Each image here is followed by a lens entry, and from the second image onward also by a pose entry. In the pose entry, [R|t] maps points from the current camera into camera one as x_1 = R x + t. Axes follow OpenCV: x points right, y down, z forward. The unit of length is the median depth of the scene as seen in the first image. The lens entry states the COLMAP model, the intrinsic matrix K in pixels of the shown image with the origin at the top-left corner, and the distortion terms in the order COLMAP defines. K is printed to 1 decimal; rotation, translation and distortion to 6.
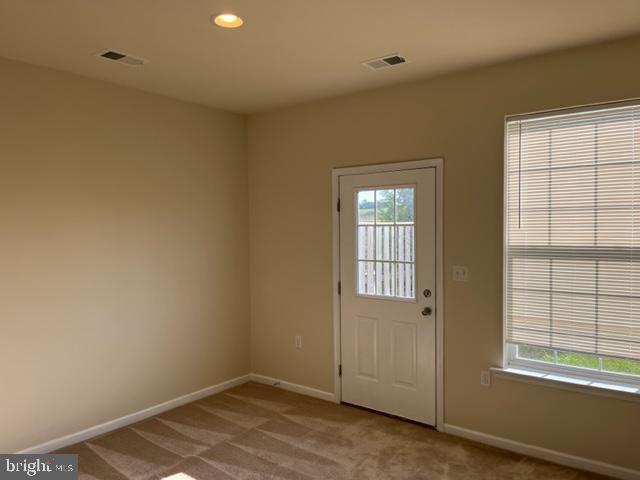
lens RADIAL K [[494.3, 0, 320.0], [0, 494.3, 240.0], [0, 0, 1]] dist [0.042182, -0.004409]
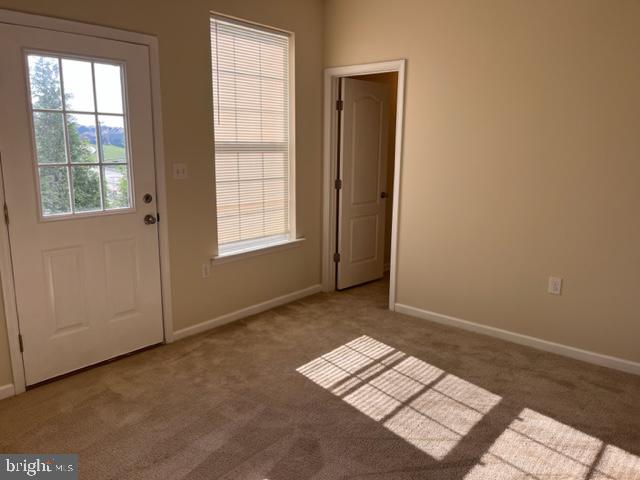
lens RADIAL K [[493.1, 0, 321.8], [0, 493.1, 235.3], [0, 0, 1]] dist [0.095125, -0.122117]
pose [[0.046788, -0.175210, 0.983419, -0.640250], [0.018856, 0.984476, 0.174501, 0.025578], [-0.998727, 0.010379, 0.049366, 0.669893]]
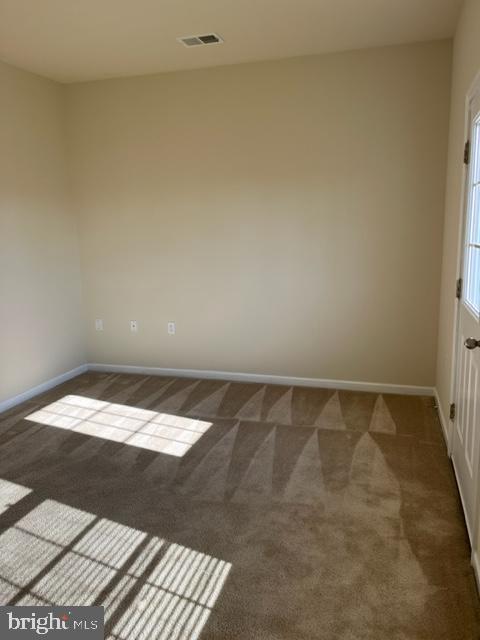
lens RADIAL K [[493.1, 0, 237.0], [0, 493.1, 316.2], [0, 0, 1]] dist [0.095125, -0.122117]
pose [[0.325422, 0.166608, -0.930775, 0.623857], [-0.006931, 0.984748, 0.173846, 0.027476], [0.945543, -0.050123, 0.321613, 0.597929]]
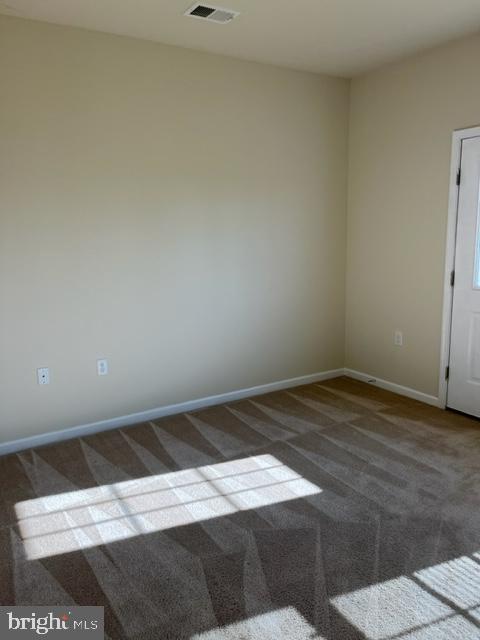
lens RADIAL K [[493.6, 0, 240.0], [0, 493.6, 320.0], [0, 0, 1]] dist [0.041239, -0.008090]
pose [[0.935576, 0.053683, -0.349022, -0.000573], [0.002144, 0.987496, 0.157632, 0.038275], [0.353119, -0.148225, 0.923762, 0.091345]]
